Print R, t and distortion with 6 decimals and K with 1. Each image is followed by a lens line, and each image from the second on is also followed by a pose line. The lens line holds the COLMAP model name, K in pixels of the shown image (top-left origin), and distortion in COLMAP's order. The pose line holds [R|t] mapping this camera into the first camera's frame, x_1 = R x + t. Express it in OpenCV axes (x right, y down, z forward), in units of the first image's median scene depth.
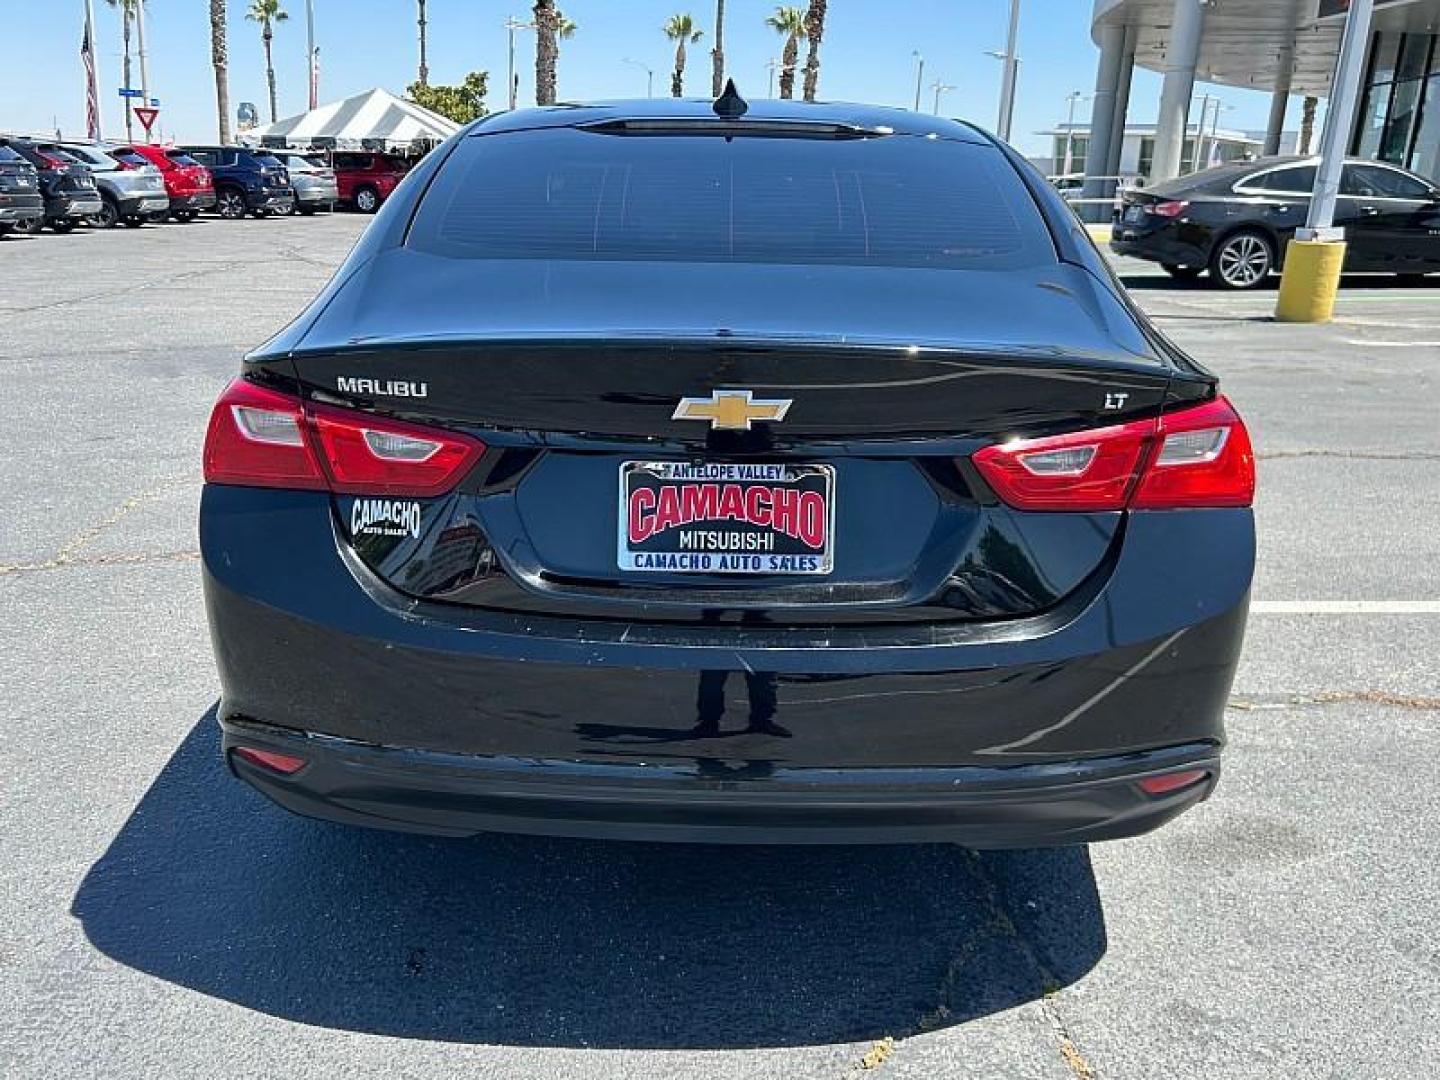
lens RADIAL K [[1252.2, 0, 722.0], [0, 1252.2, 563.2], [0, 0, 1]] dist [0.041385, -0.017216]
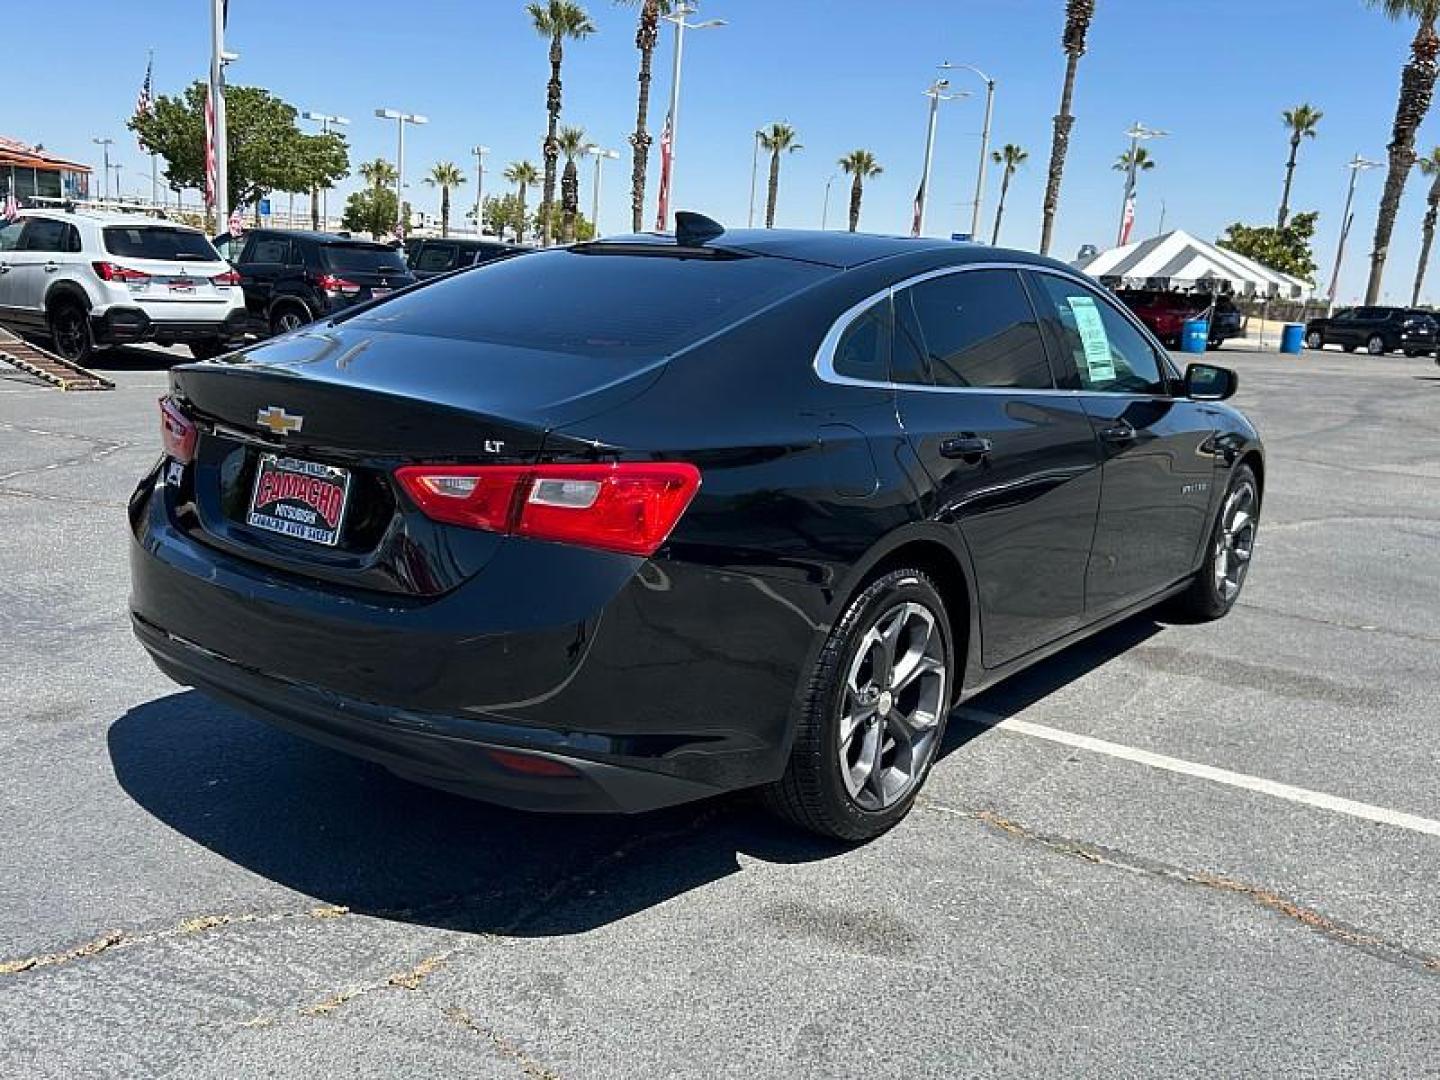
lens RADIAL K [[1252.2, 0, 722.0], [0, 1252.2, 563.2], [0, 0, 1]] dist [0.041385, -0.017216]
pose [[0.804355, 0.153952, -0.573857, 1.231462], [-0.211637, 0.976735, -0.034611, -0.016042], [0.555178, 0.149289, 0.818224, 0.088390]]
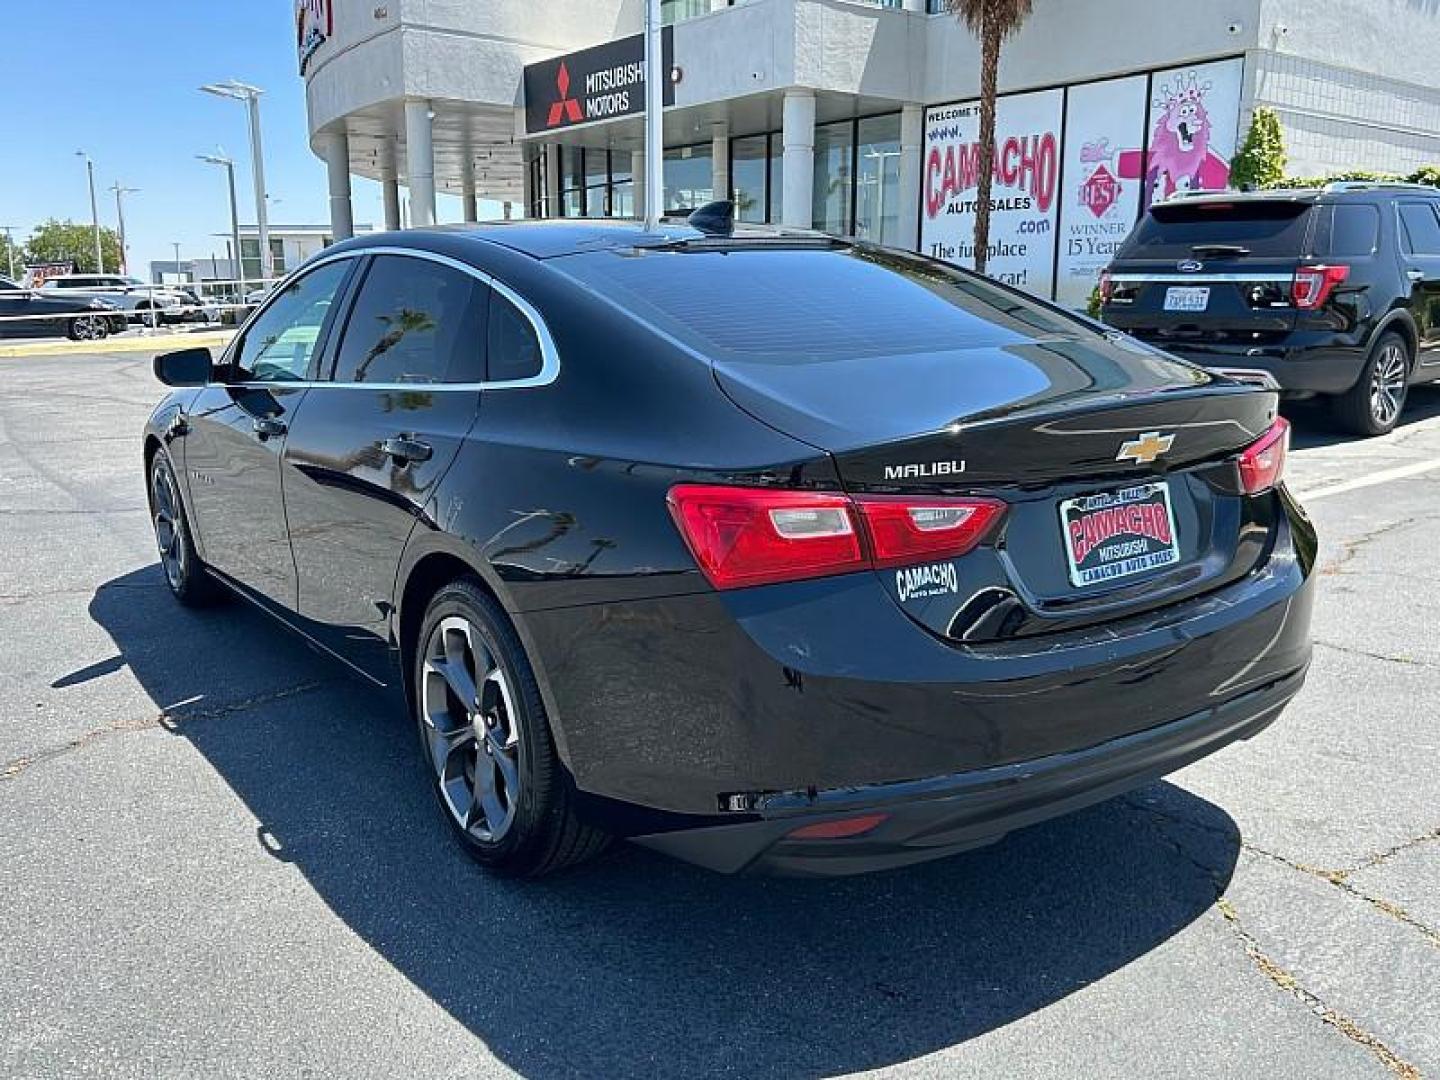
lens RADIAL K [[1263.1, 0, 751.0], [0, 1263.1, 537.0], [0, 0, 1]] dist [0.013183, 0.009586]
pose [[0.804312, -0.162855, 0.571455, -1.050262], [0.215010, 0.976307, -0.024392, -0.081946], [-0.553943, 0.142487, 0.820271, 0.126978]]
